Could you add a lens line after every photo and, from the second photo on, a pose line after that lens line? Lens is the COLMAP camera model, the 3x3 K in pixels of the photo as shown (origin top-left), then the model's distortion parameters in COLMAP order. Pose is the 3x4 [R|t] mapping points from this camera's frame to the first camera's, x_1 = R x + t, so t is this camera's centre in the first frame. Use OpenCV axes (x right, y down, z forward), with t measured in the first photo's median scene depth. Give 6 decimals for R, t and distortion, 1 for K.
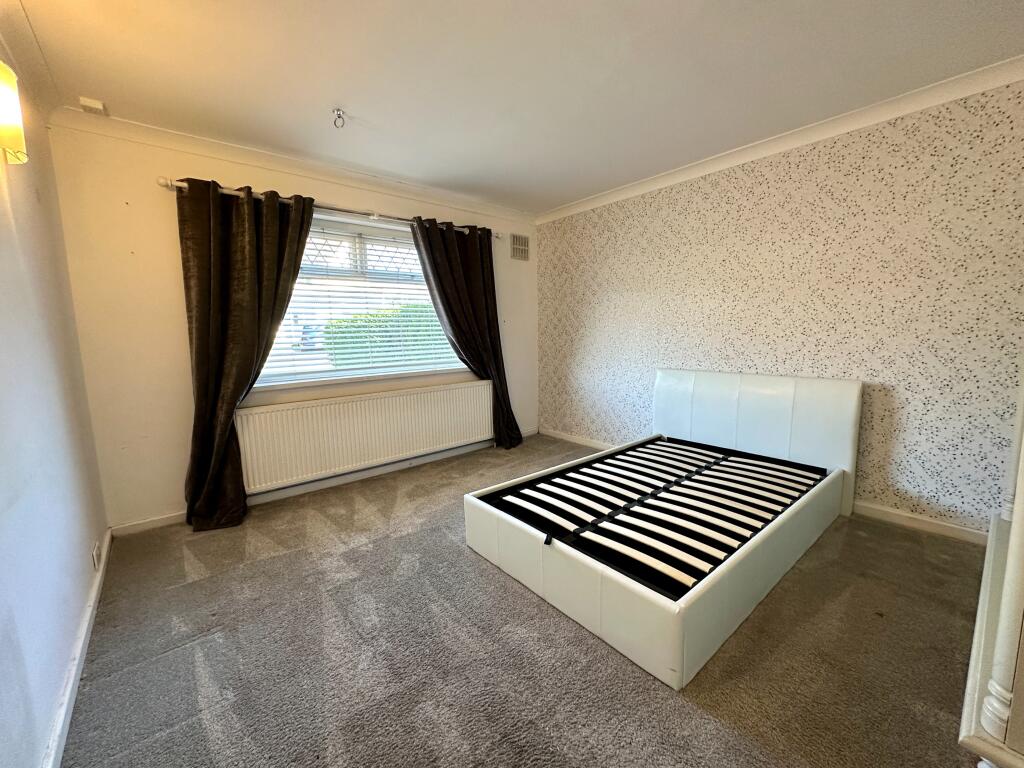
lens RADIAL K [[413.6, 0, 522.8], [0, 413.6, 384.0], [0, 0, 1]] dist [-0.001834, 0.000409]
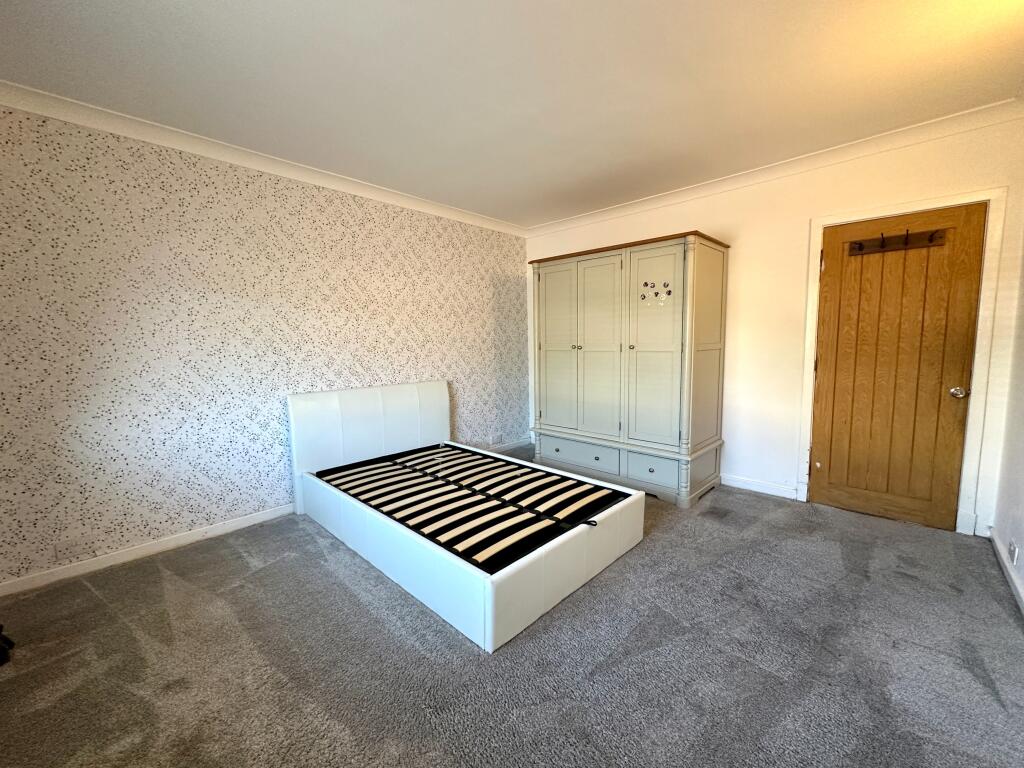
lens RADIAL K [[413.6, 0, 523.2], [0, 413.6, 380.3], [0, 0, 1]] dist [-0.001834, 0.000409]
pose [[-0.113620, -0.075524, 0.990650, -0.607989], [0.141653, 0.985689, 0.091393, -0.087759], [-0.983374, 0.150712, -0.101295, 0.725543]]
